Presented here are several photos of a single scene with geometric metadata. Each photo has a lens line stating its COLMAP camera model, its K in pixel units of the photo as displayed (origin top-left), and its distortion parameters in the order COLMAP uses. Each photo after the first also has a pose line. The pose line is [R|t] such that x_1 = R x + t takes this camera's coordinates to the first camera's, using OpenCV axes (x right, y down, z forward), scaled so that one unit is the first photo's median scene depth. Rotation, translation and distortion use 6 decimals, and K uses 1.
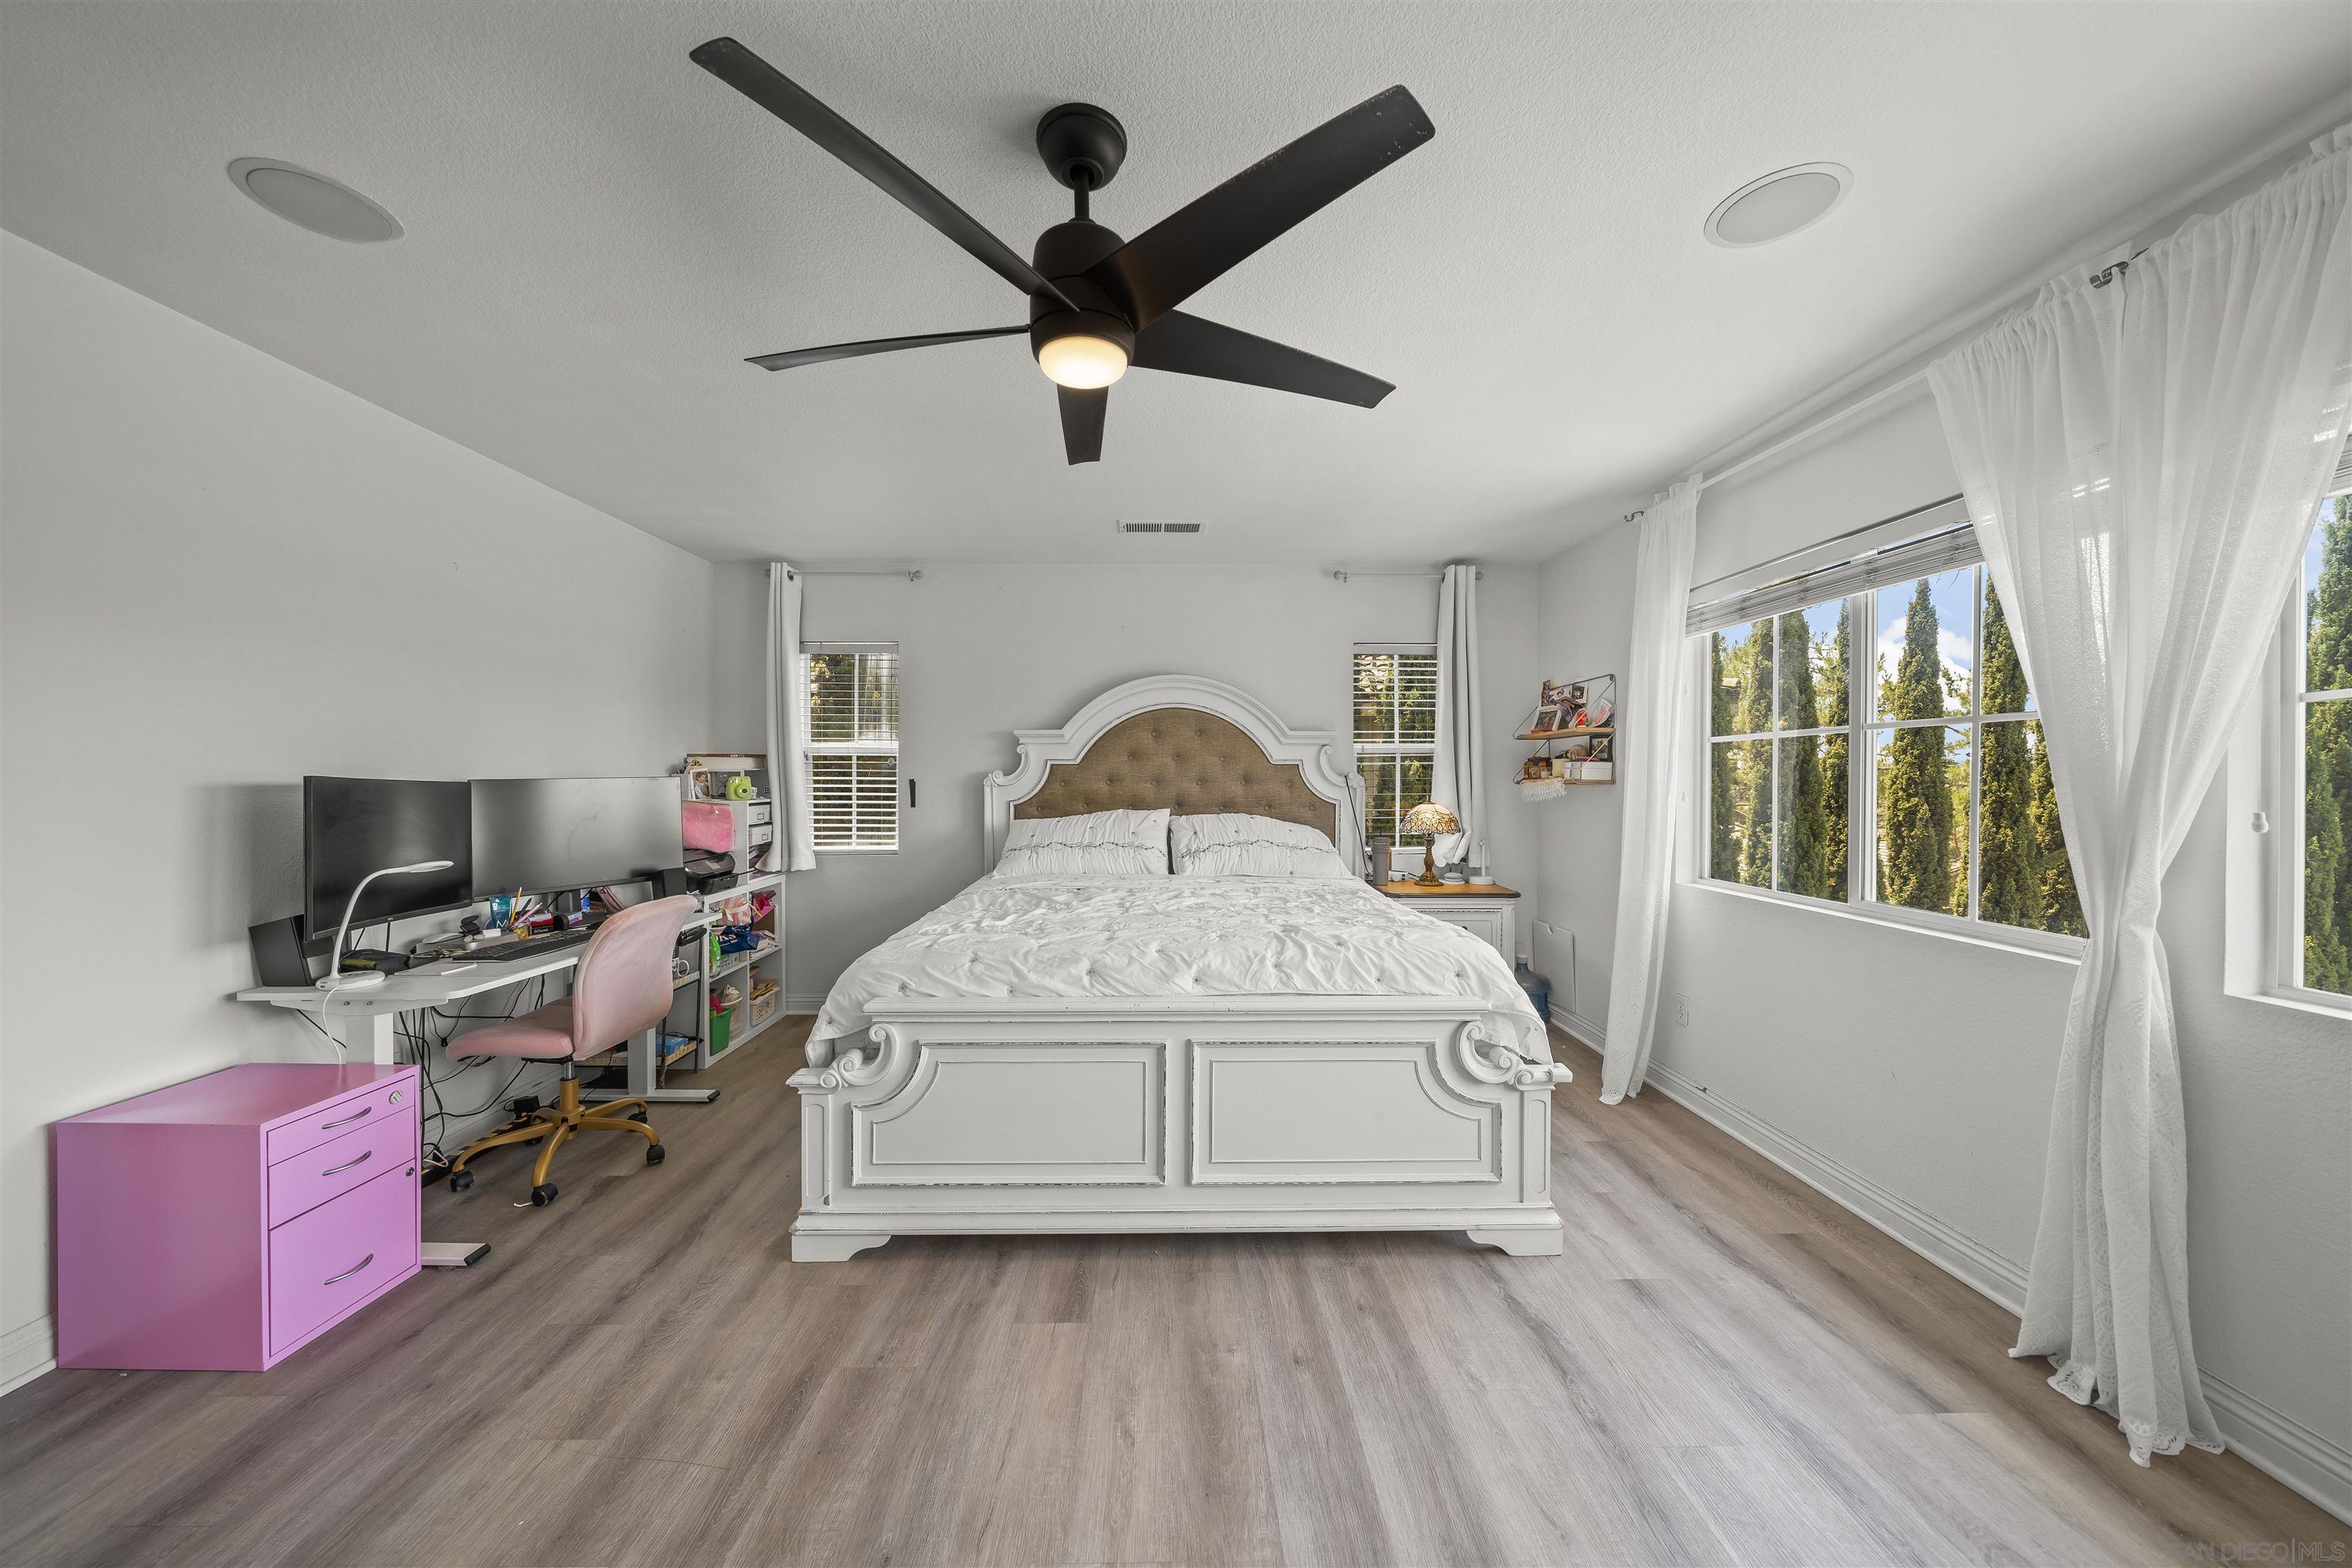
lens RADIAL K [[800.5, 0, 1166.7], [0, 800.5, 774.8], [0, 0, 1]] dist [-0.005409, -0.000465]
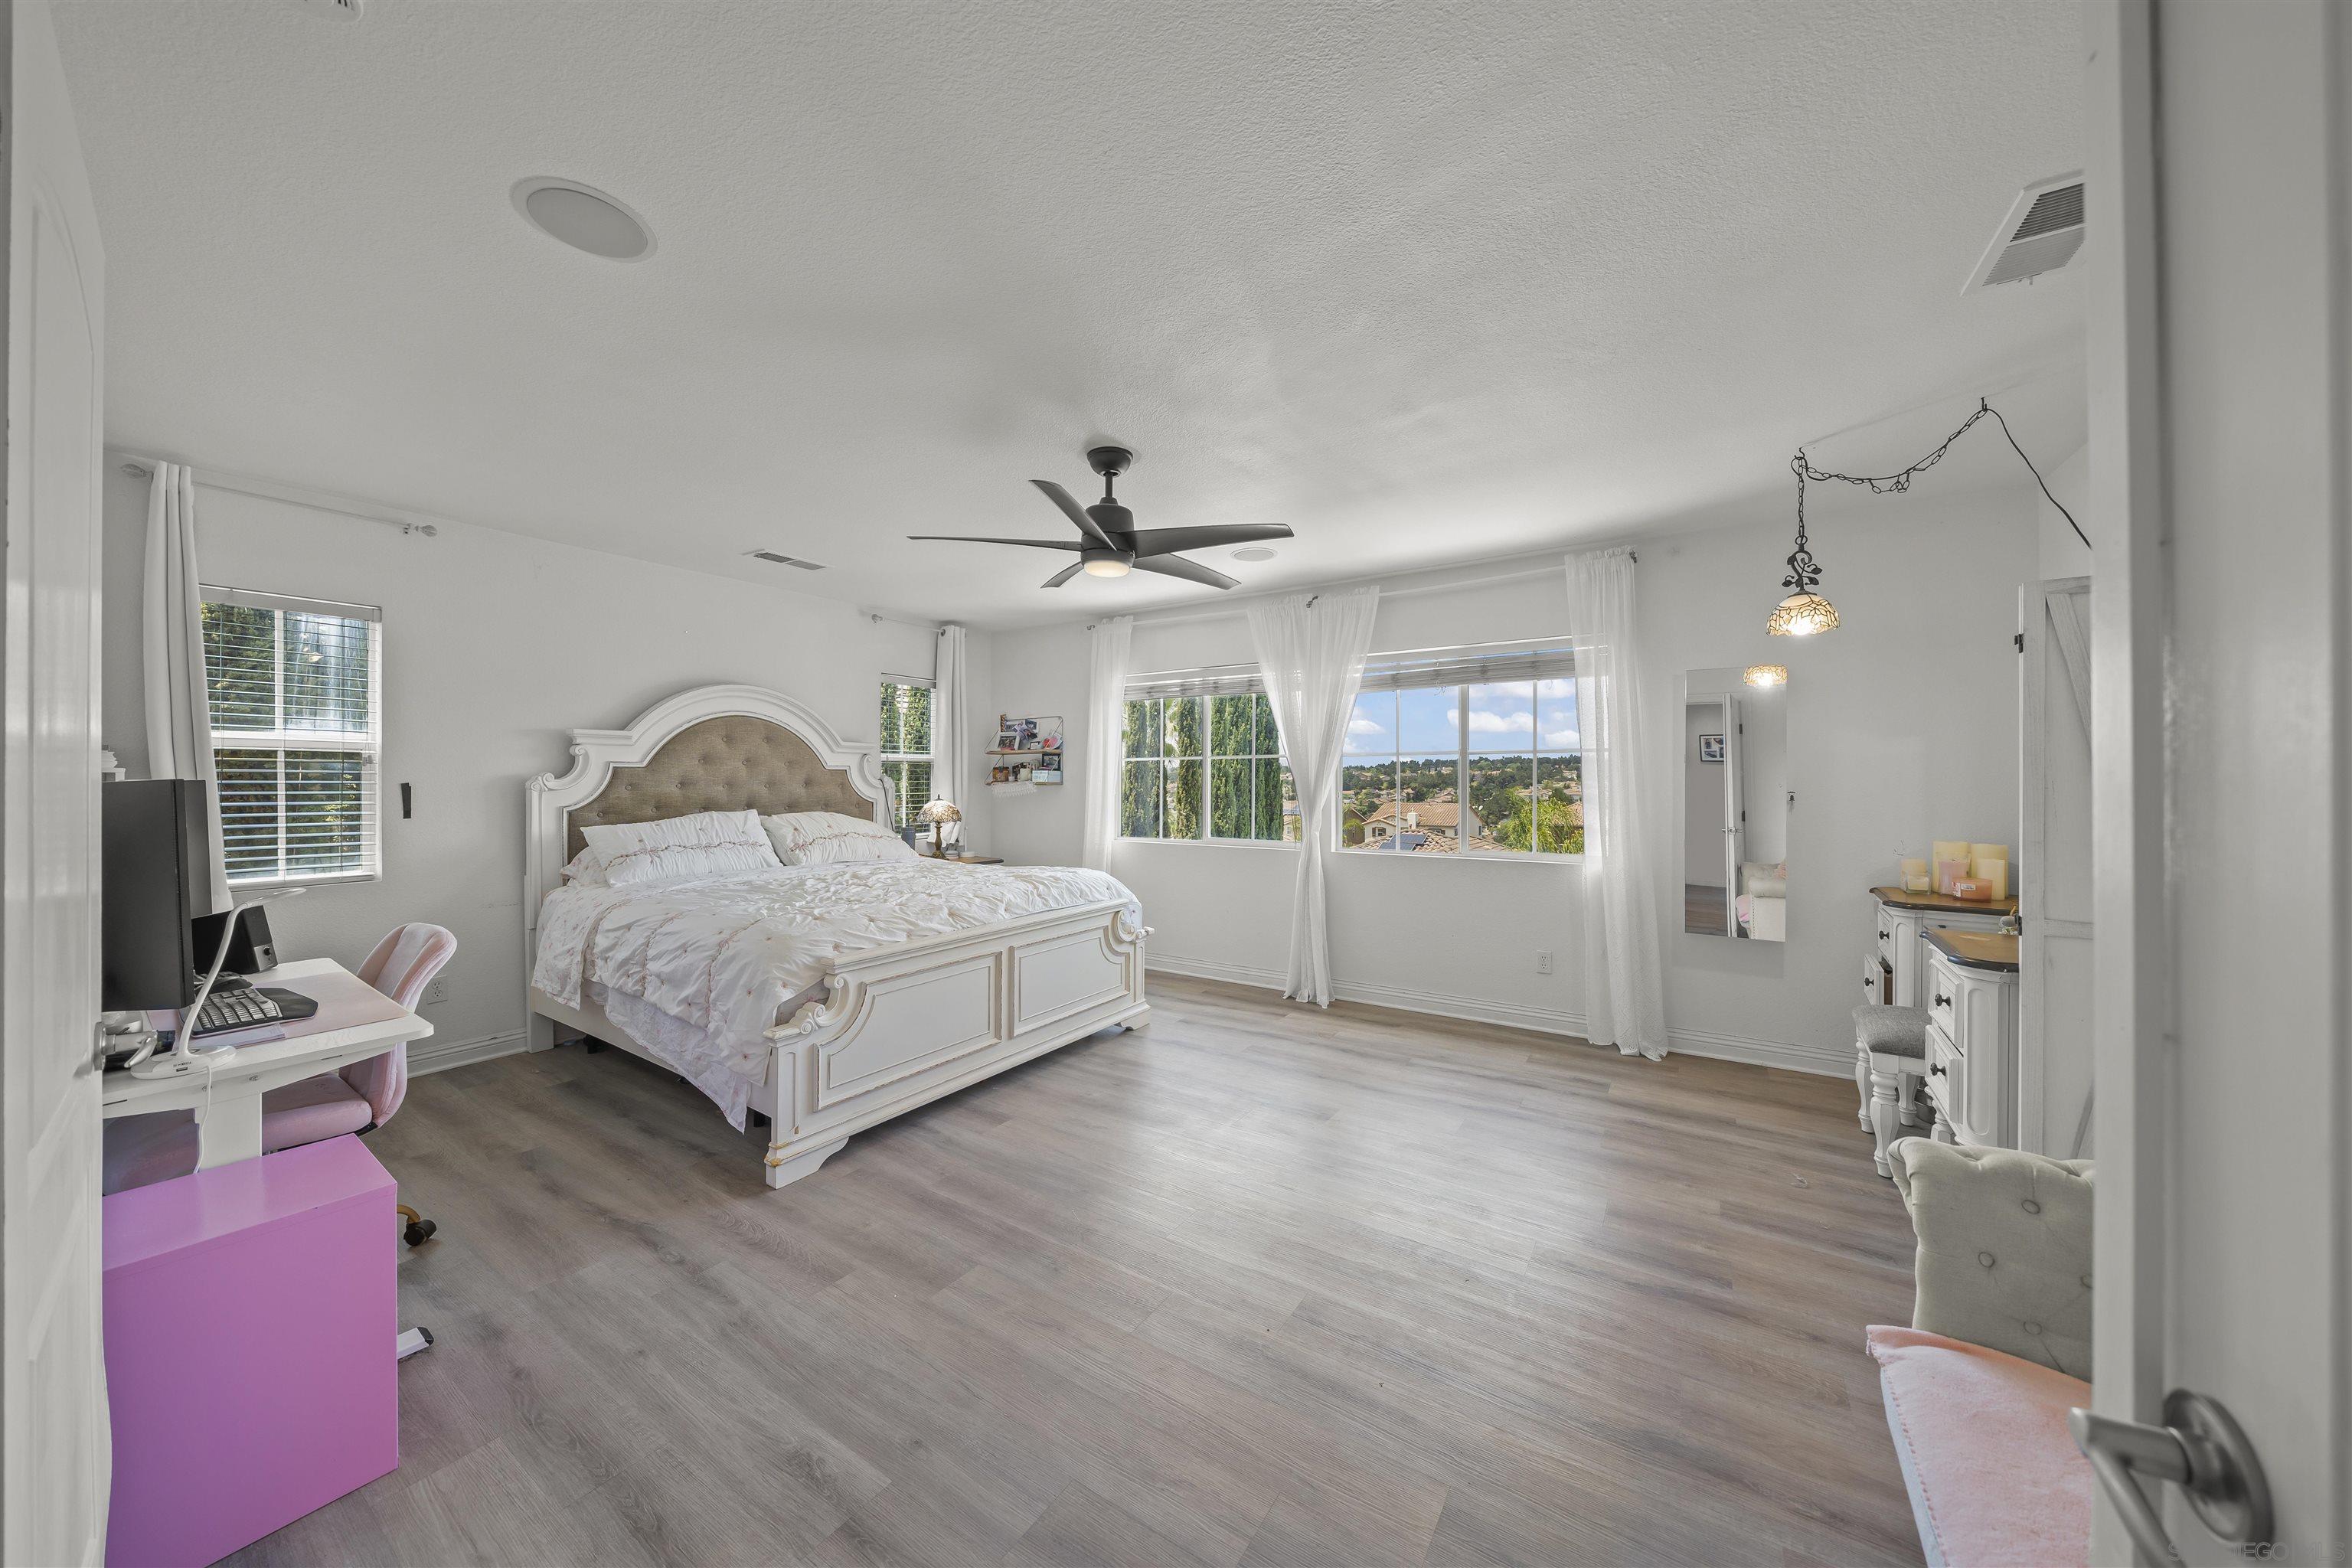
lens RADIAL K [[800.5, 0, 1170.2], [0, 800.5, 781.0], [0, 0, 1]] dist [-0.005409, -0.000465]
pose [[0.559430, -0.000593, 0.828877, -0.622766], [-0.001756, 0.999997, 0.001901, 0.000672], [-0.828876, -0.002519, 0.559427, -0.080786]]
